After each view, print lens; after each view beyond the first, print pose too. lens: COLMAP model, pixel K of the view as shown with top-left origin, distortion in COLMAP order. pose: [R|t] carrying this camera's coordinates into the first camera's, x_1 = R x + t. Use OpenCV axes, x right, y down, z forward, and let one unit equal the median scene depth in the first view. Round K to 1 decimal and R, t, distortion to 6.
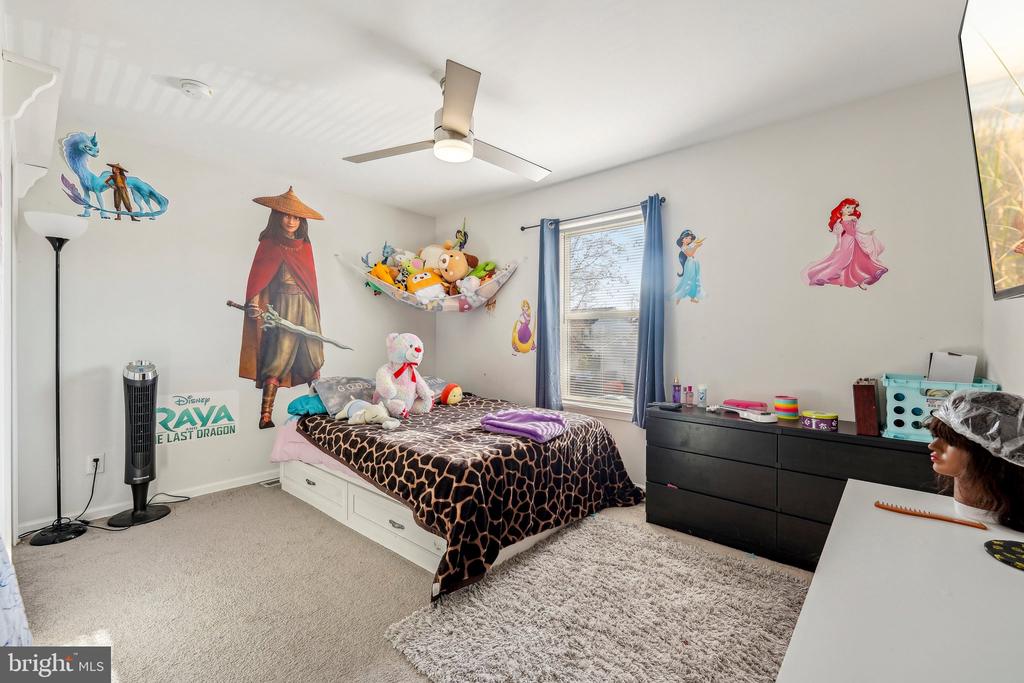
lens RADIAL K [[425.8, 0, 508.5], [0, 425.8, 337.8], [0, 0, 1]] dist [-0.003028, -0.001436]
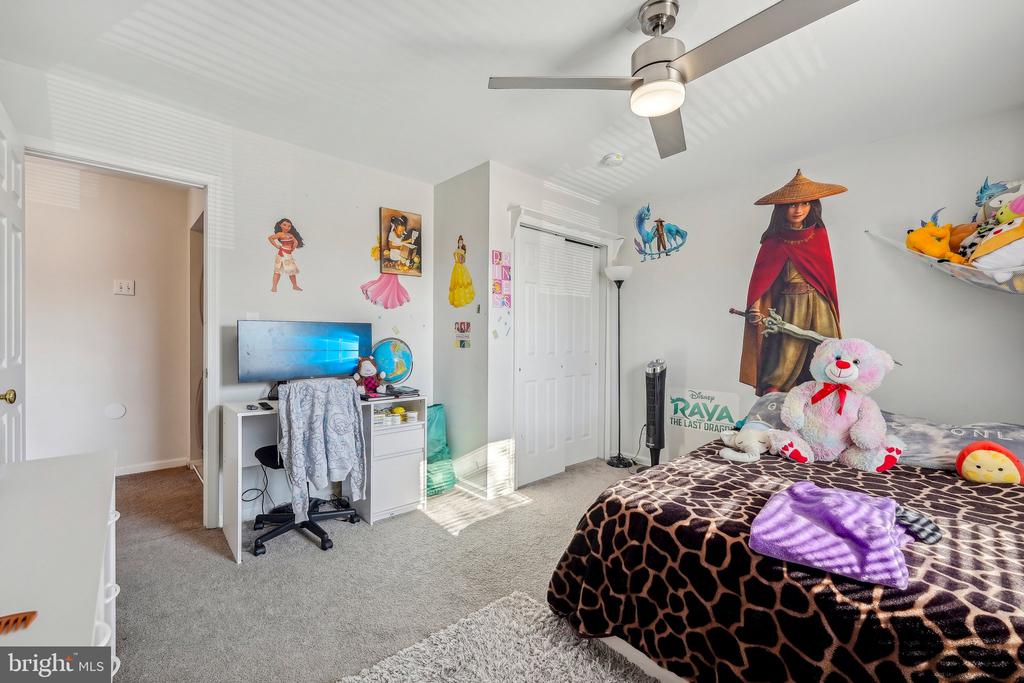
lens RADIAL K [[425.8, 0, 507.7], [0, 425.8, 340.6], [0, 0, 1]] dist [-0.003028, -0.001436]
pose [[-0.107266, 0.000791, -0.994230, 0.453440], [-0.014564, 0.999891, 0.002367, -0.001505], [0.994124, 0.014733, -0.107242, 0.559825]]
